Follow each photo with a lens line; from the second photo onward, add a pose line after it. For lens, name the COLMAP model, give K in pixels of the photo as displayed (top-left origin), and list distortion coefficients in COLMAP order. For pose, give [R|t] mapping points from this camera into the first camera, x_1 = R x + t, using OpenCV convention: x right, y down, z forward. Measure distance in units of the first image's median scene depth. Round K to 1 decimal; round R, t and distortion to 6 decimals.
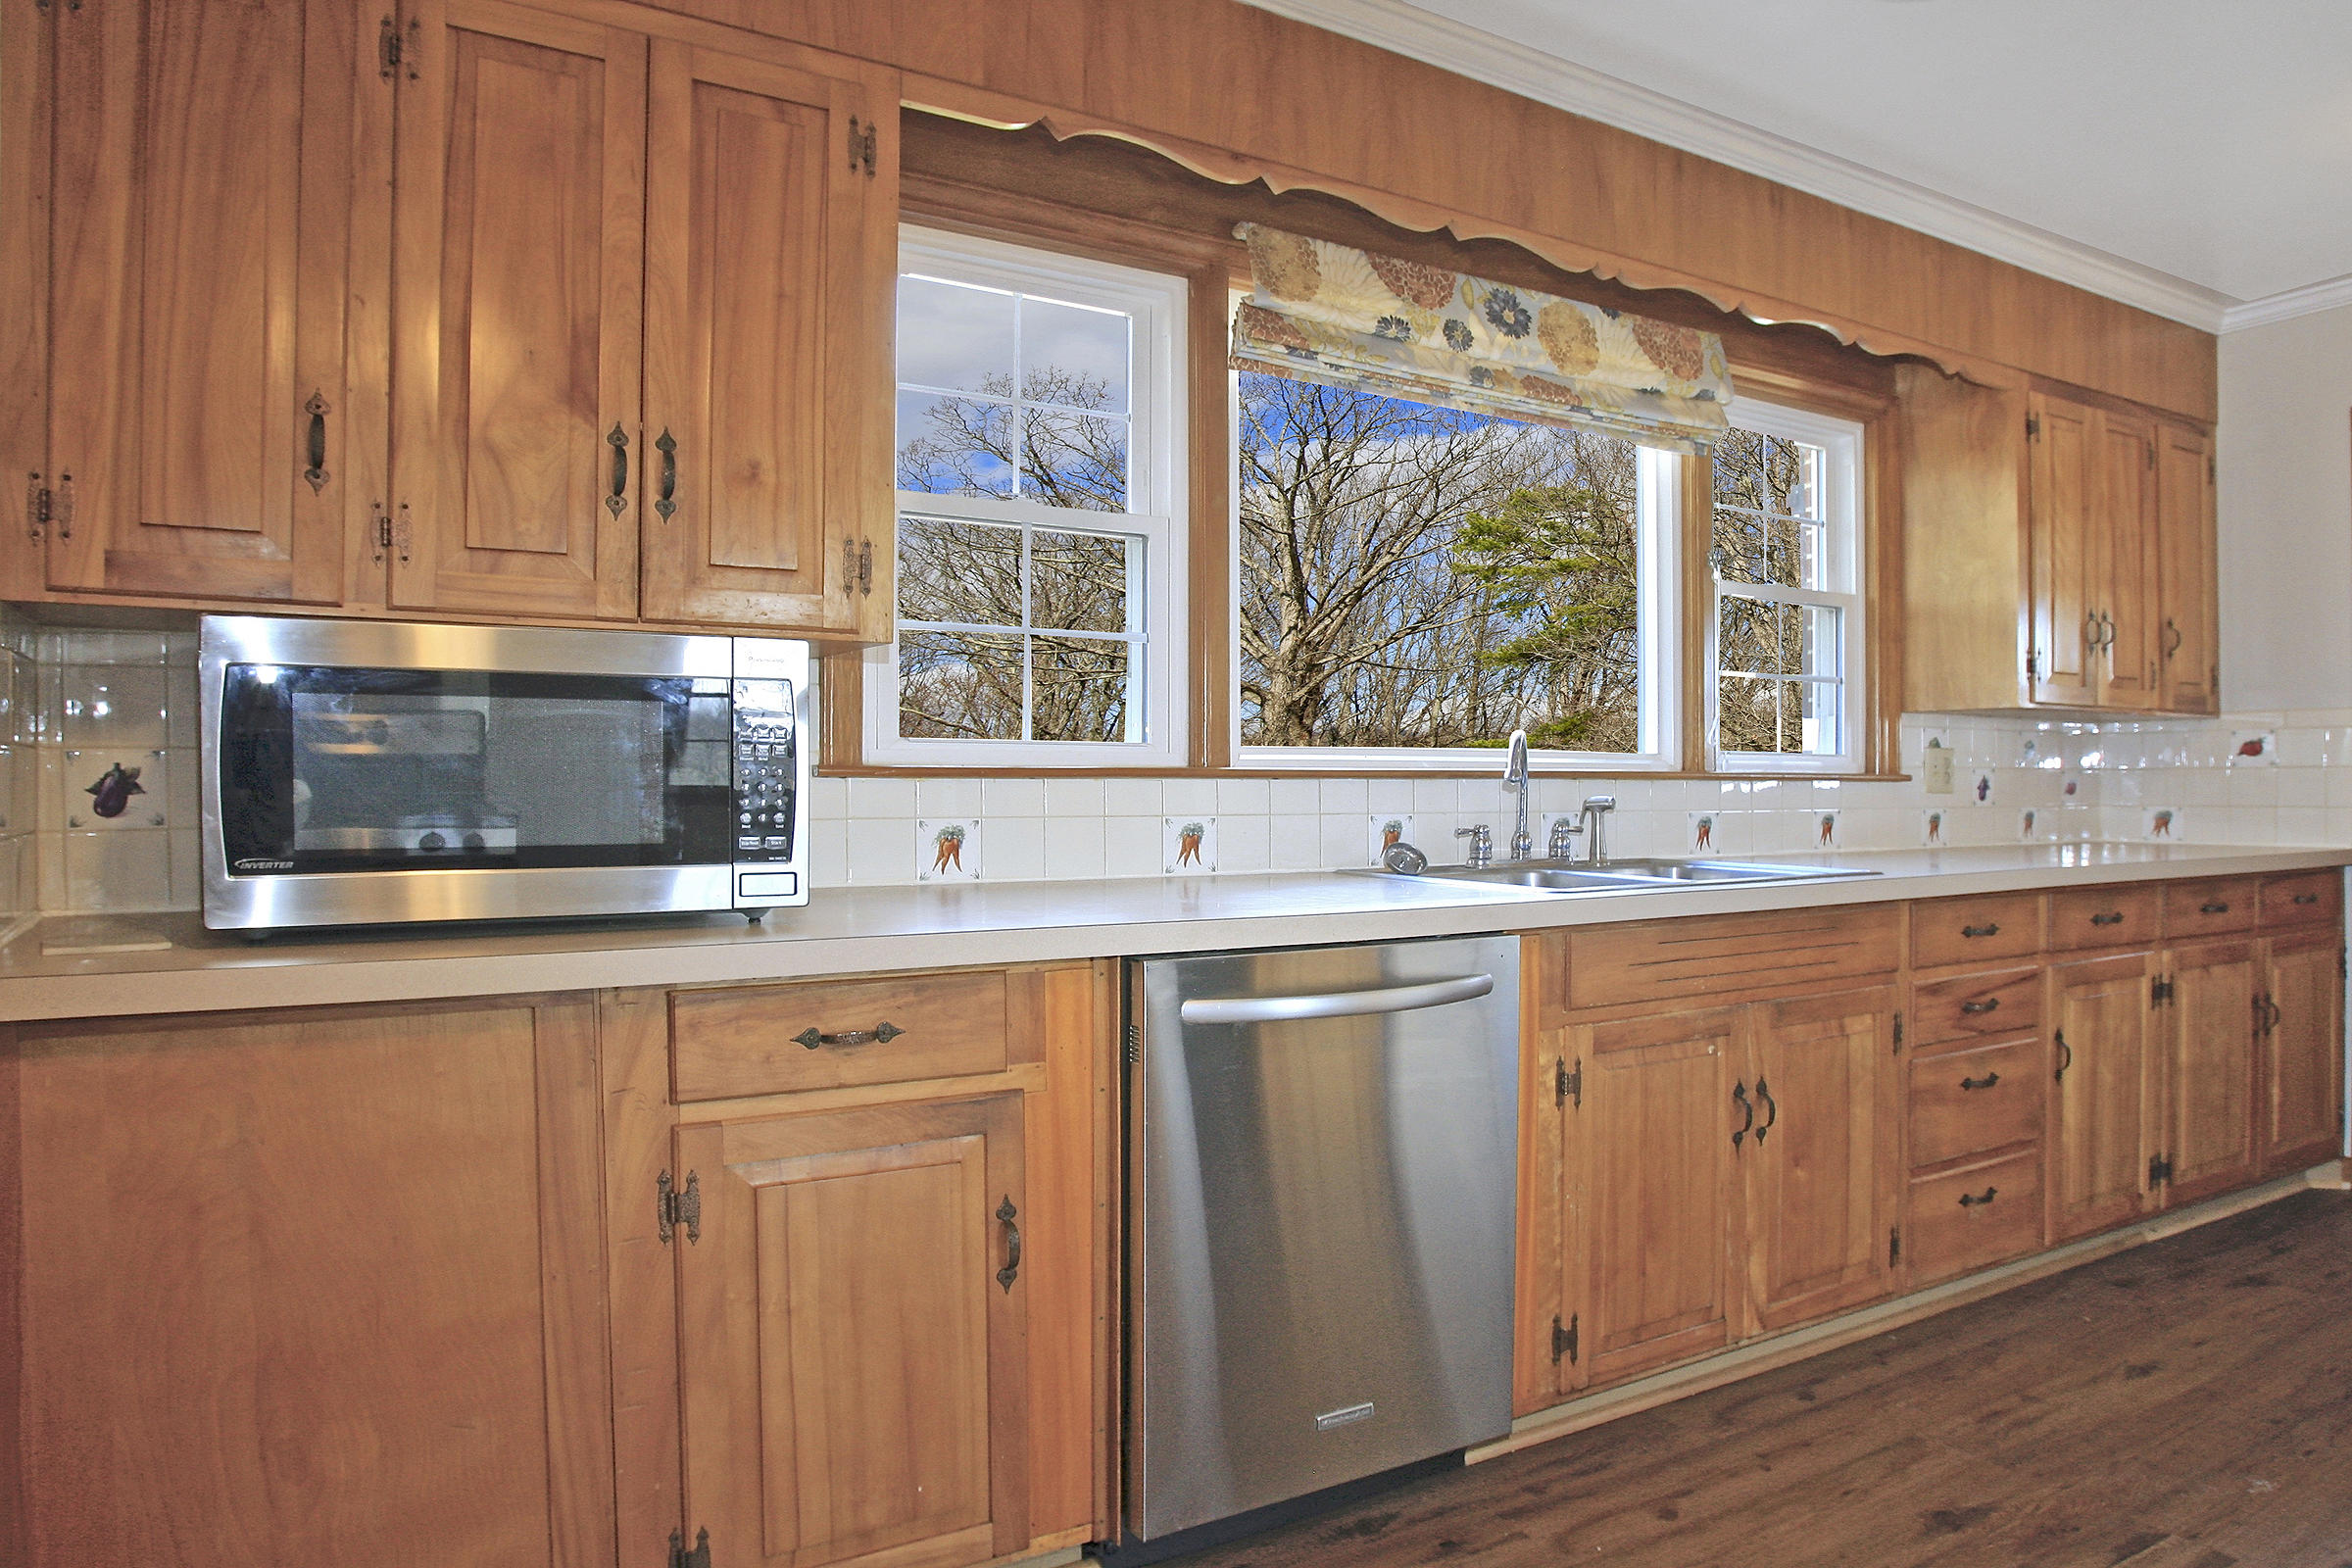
lens RADIAL K [[1411.8, 0, 1177.8], [0, 1411.8, 792.9], [0, 0, 1]] dist [-0.084360, 0.042431]
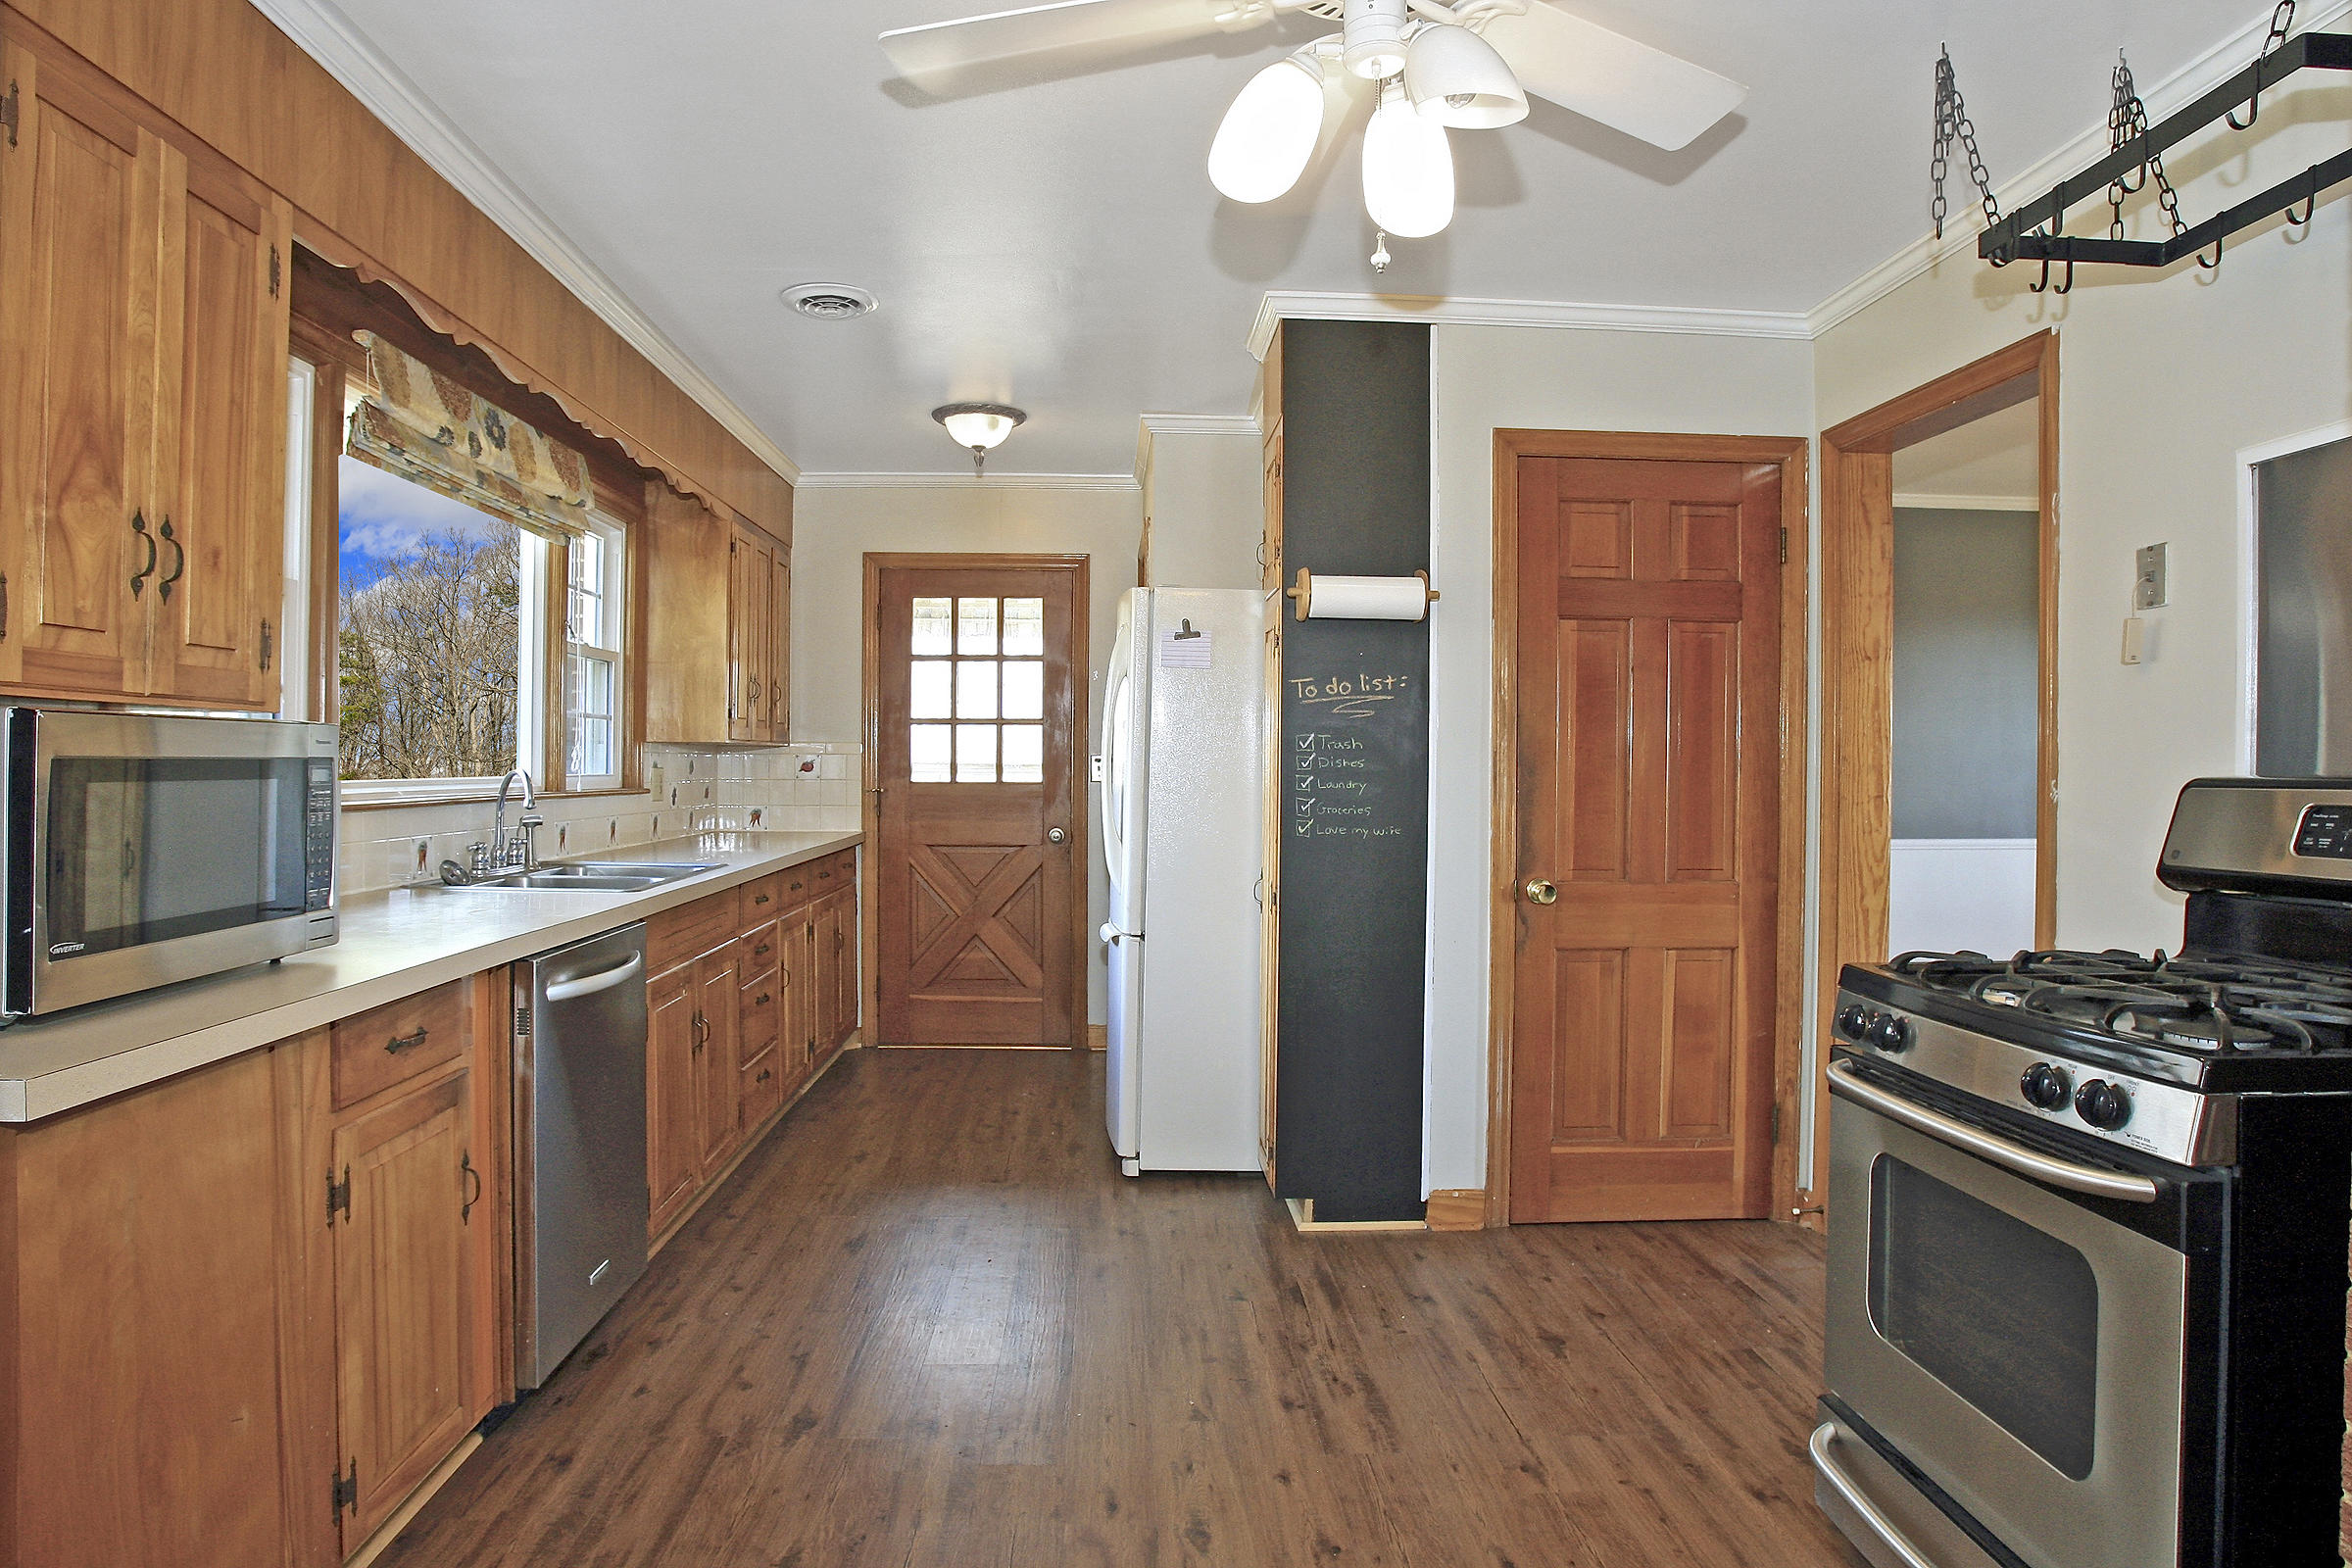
lens RADIAL K [[1411.8, 0, 1185.8], [0, 1411.8, 764.4], [0, 0, 1]] dist [-0.084360, 0.042431]
pose [[0.453660, 0.009543, 0.891124, -0.631790], [-0.009319, 0.999939, -0.005964, -0.047184], [-0.891126, -0.005599, 0.453721, -0.120498]]
